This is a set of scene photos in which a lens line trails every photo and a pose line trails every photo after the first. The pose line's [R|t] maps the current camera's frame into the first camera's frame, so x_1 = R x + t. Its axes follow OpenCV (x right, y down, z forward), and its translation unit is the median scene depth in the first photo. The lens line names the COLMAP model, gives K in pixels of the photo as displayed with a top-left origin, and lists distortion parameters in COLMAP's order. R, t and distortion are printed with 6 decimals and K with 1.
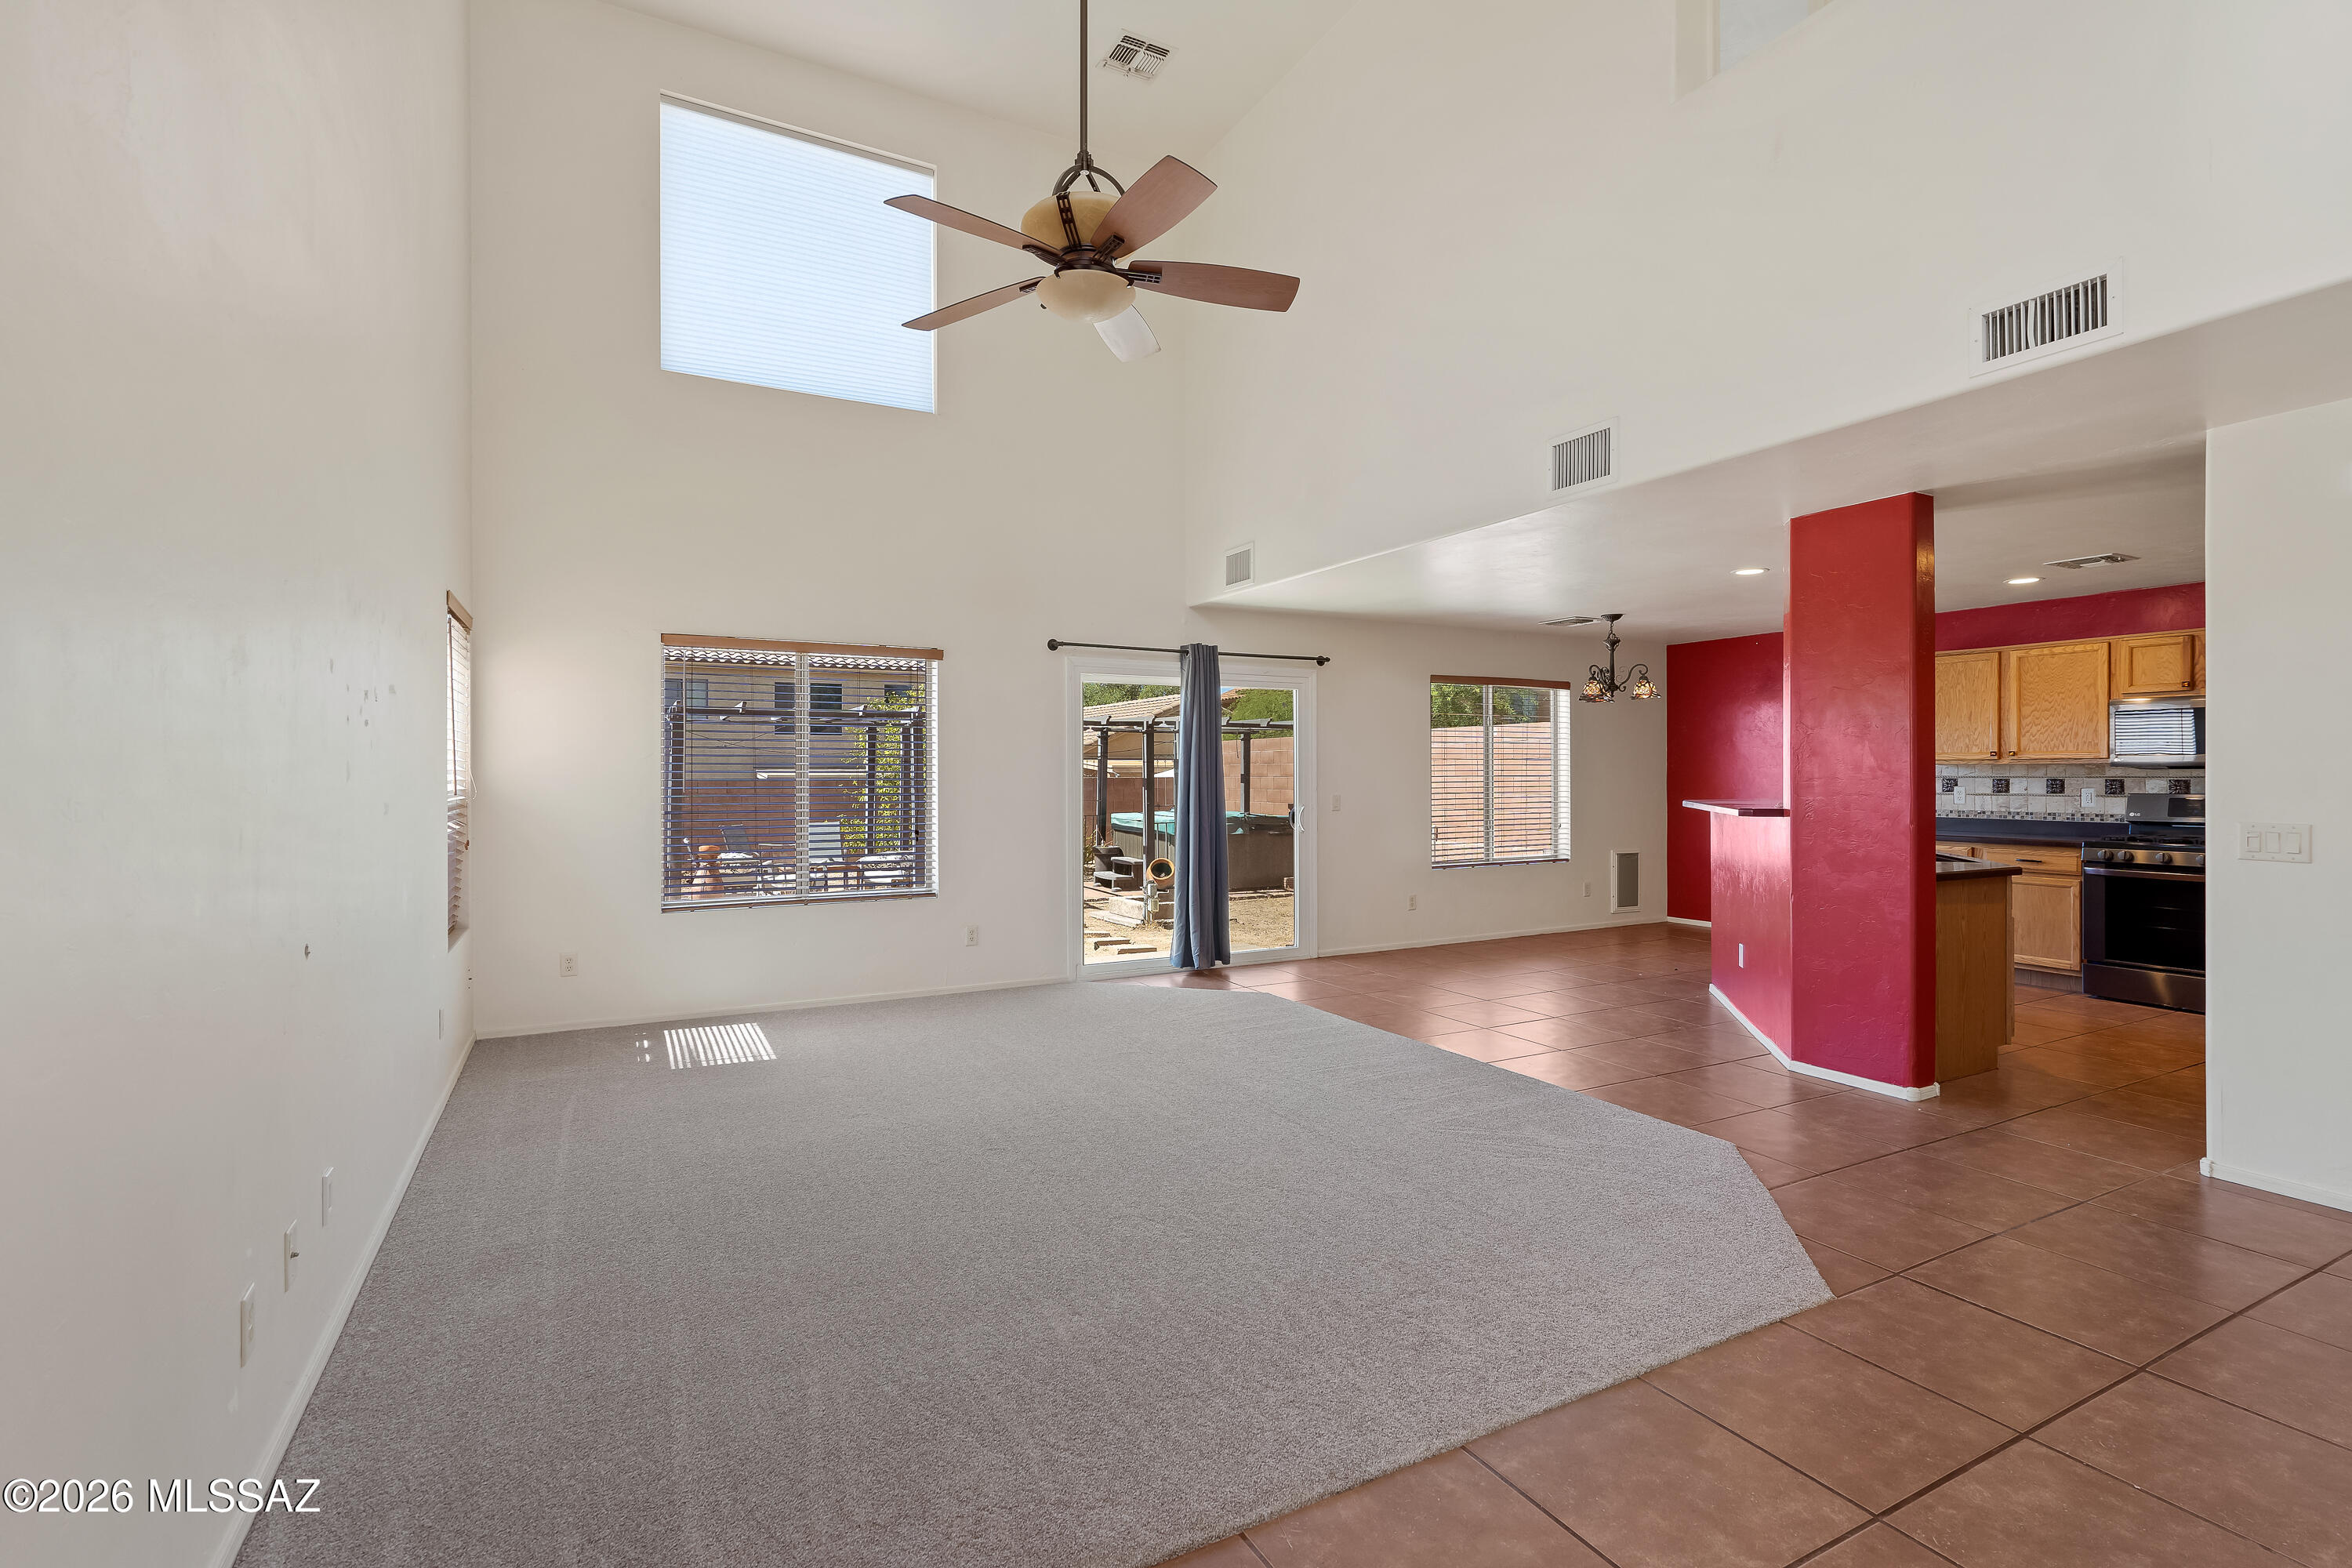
lens RADIAL K [[1075.4, 0, 1178.3], [0, 1075.4, 778.4], [0, 0, 1]] dist [-0.001805, 0.002058]
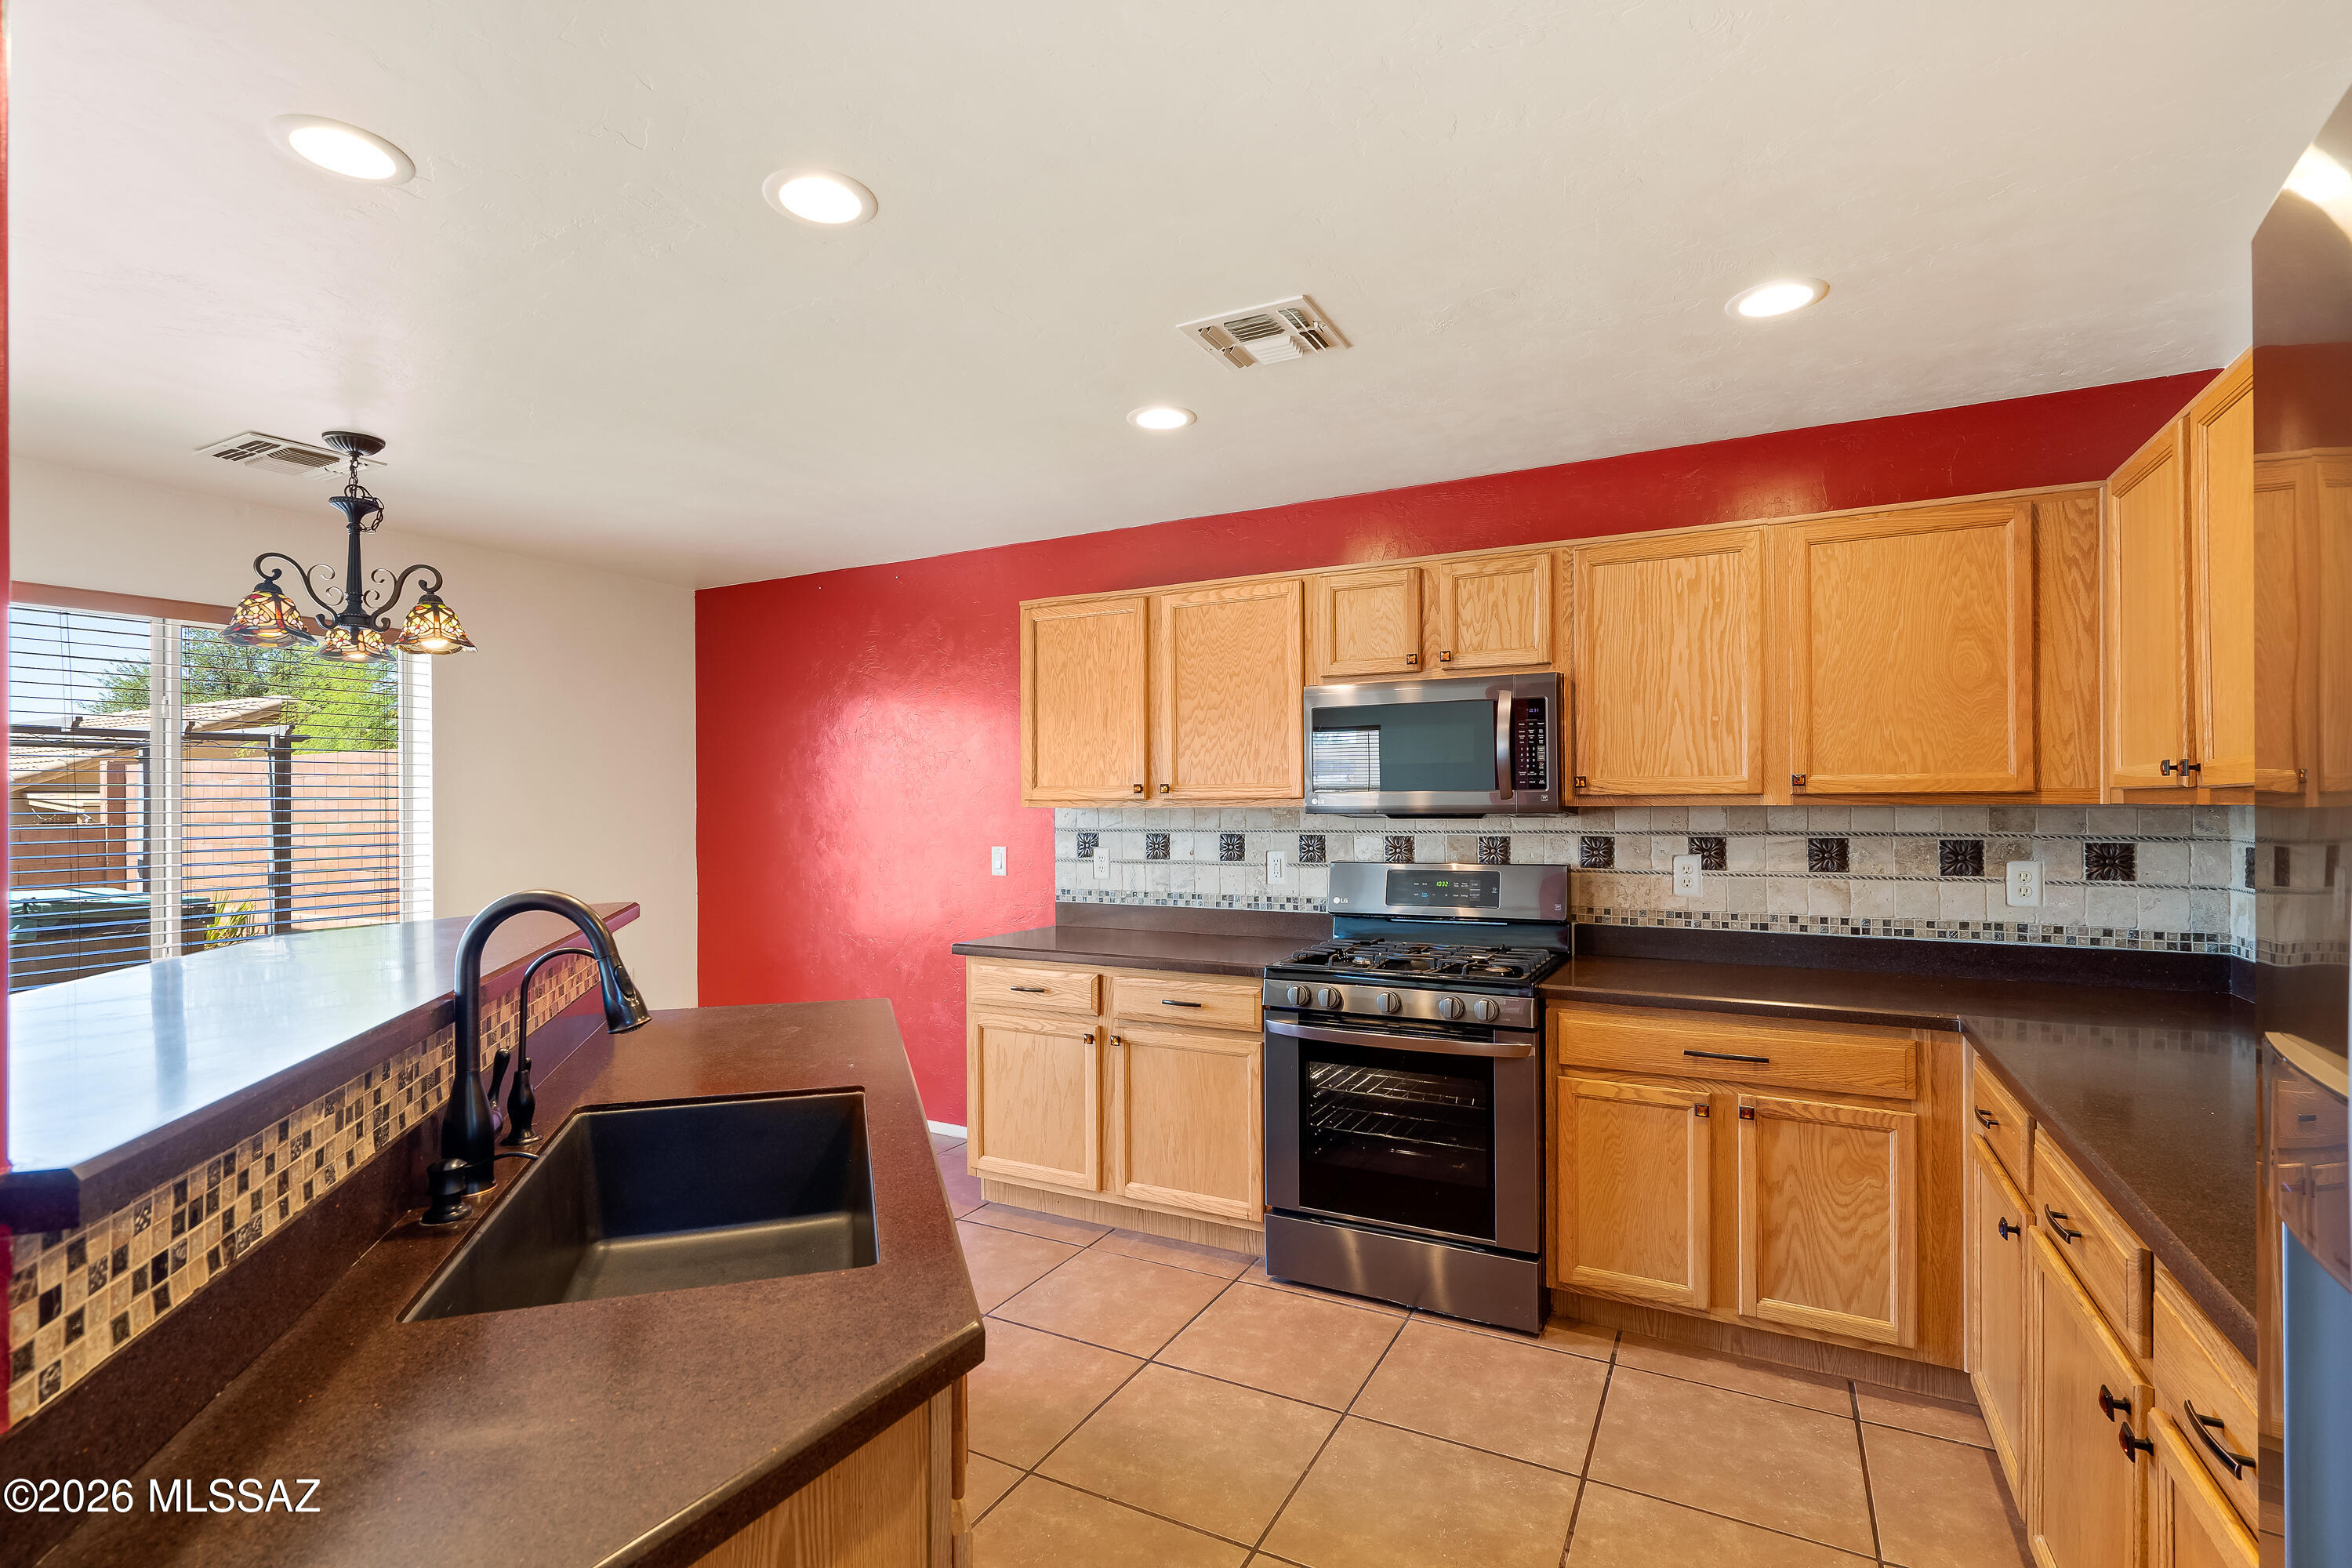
lens RADIAL K [[1075.4, 0, 1168.5], [0, 1075.4, 804.5], [0, 0, 1]] dist [-0.001805, 0.002058]
pose [[0.834691, -0.002406, 0.550714, 0.489951], [0.006891, 0.999958, -0.006075, -0.012128], [-0.550676, 0.008865, 0.834672, 0.562231]]
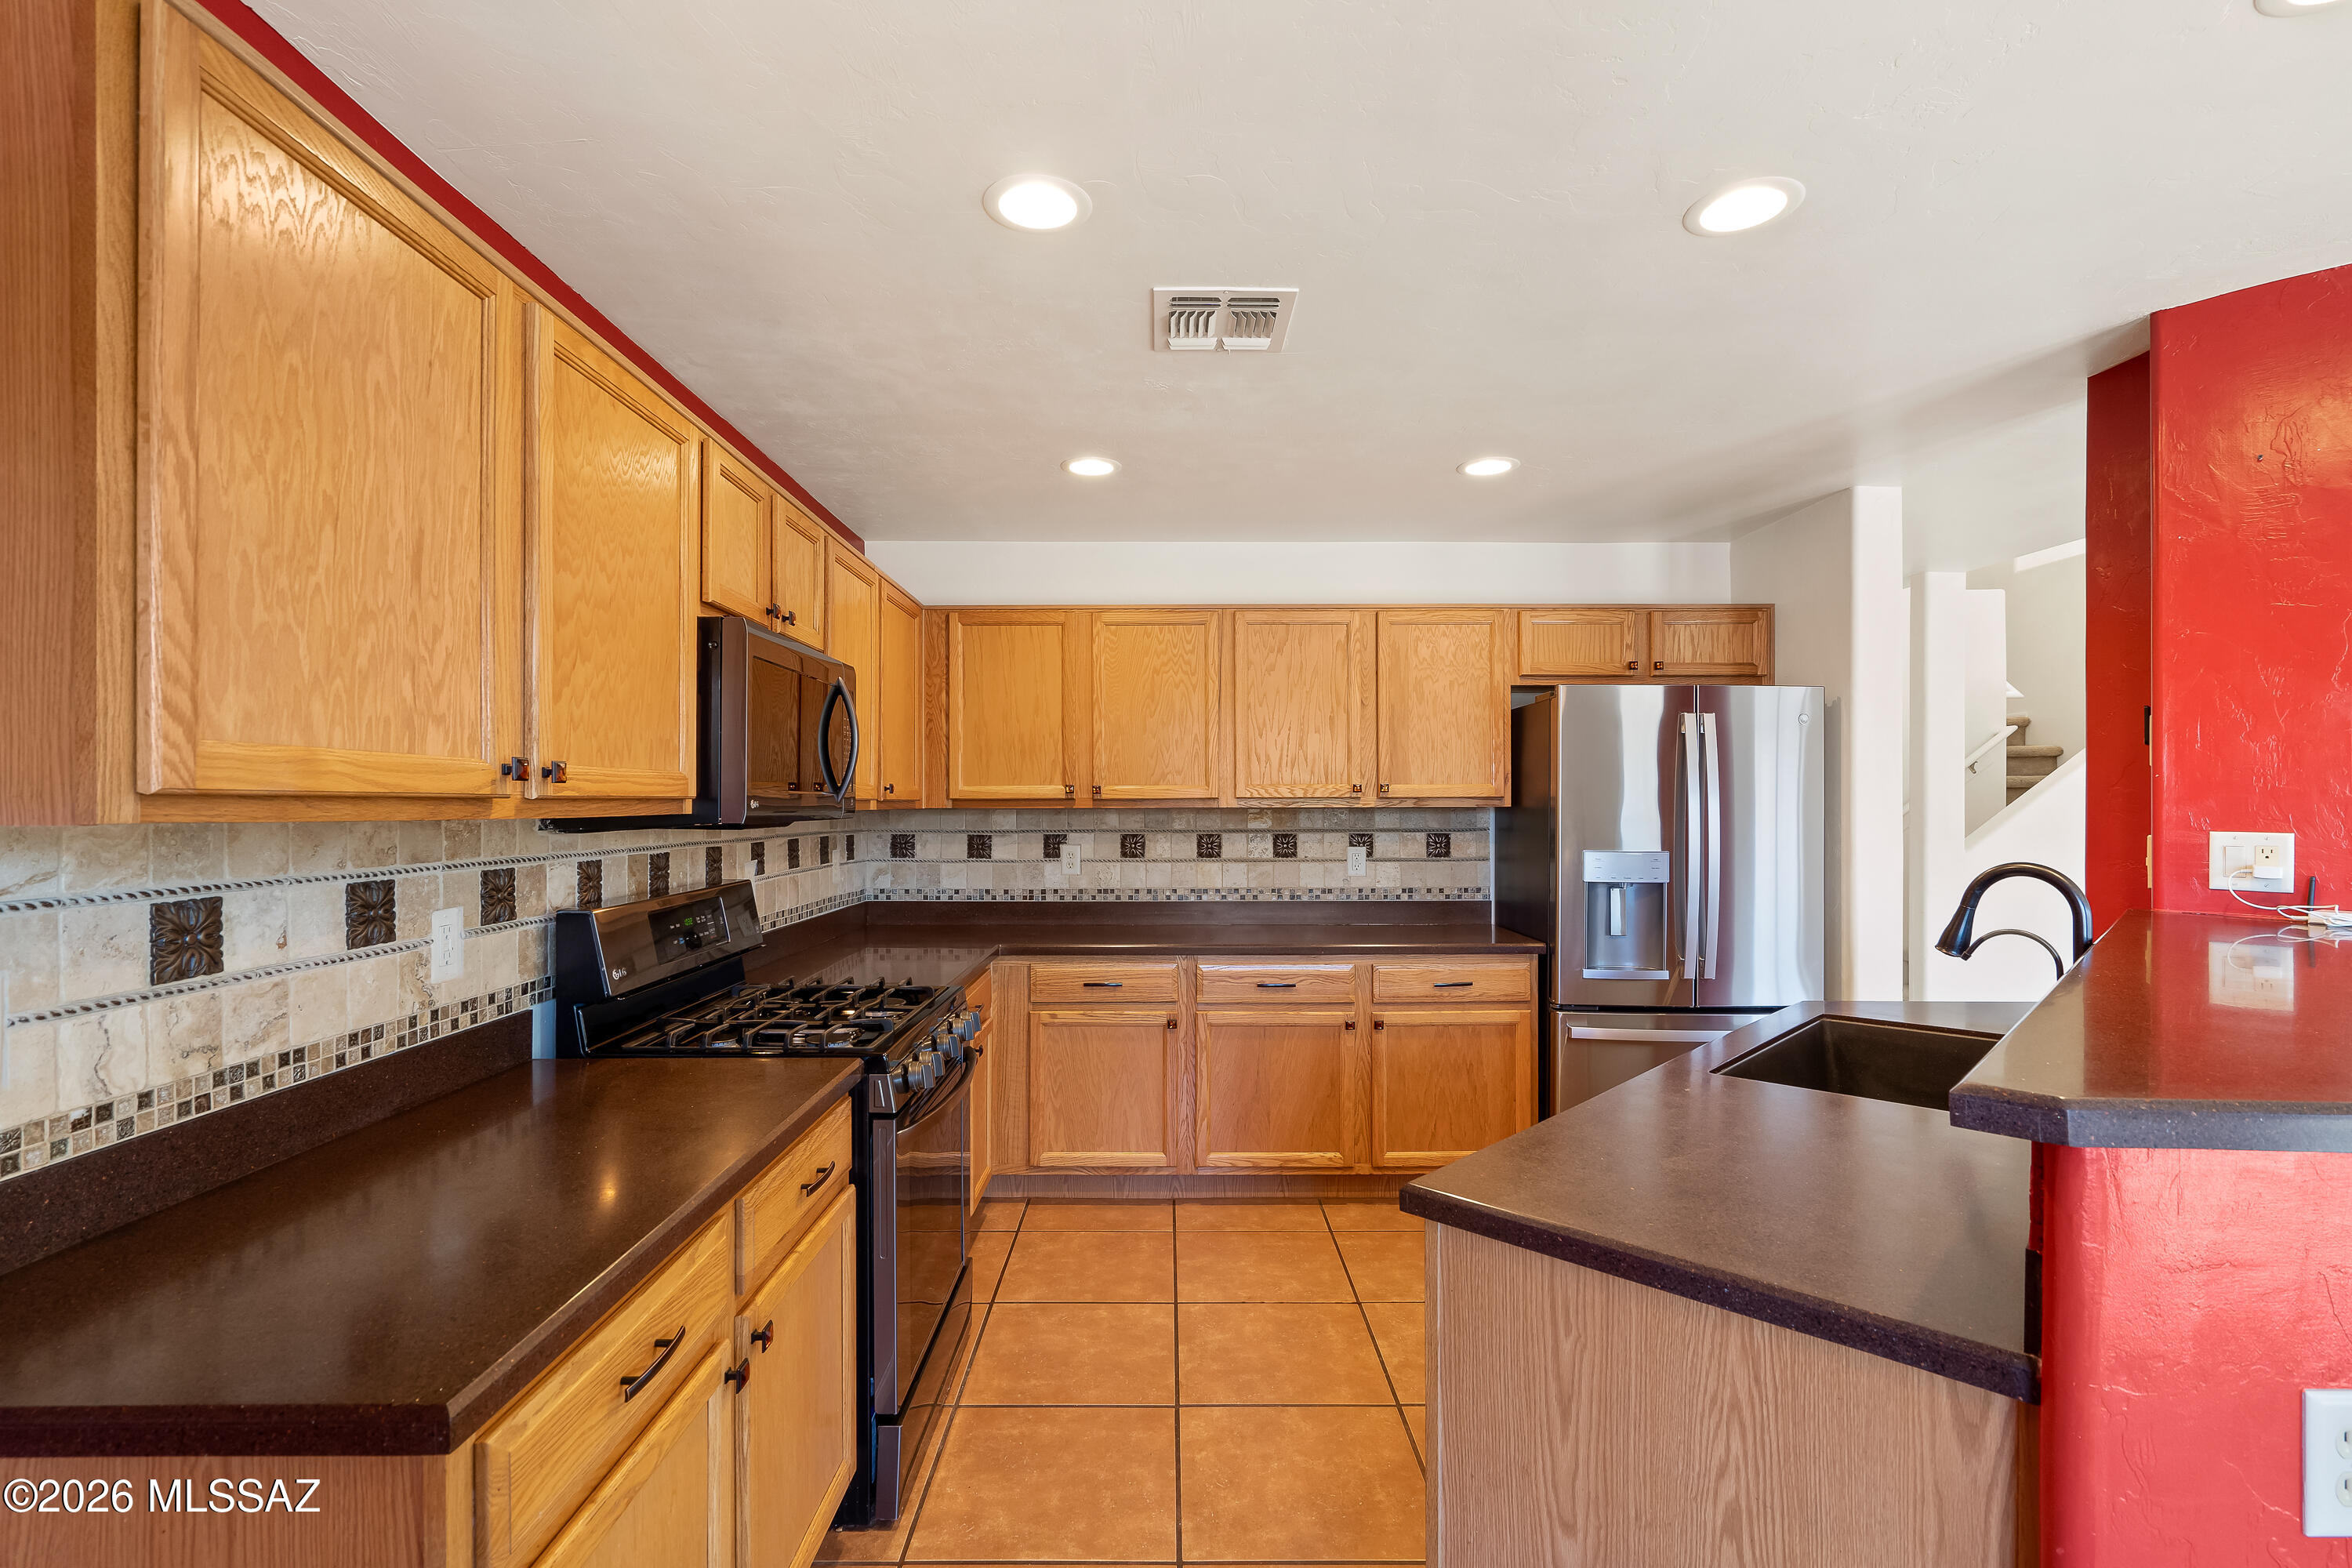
lens RADIAL K [[1075.4, 0, 1163.5], [0, 1075.4, 803.0], [0, 0, 1]] dist [-0.001805, 0.002058]
pose [[-0.880393, 0.000845, 0.474244, 0.565036], [0.002029, 0.999996, 0.001985, -0.017243], [-0.474240, 0.002710, -0.880391, 1.148814]]
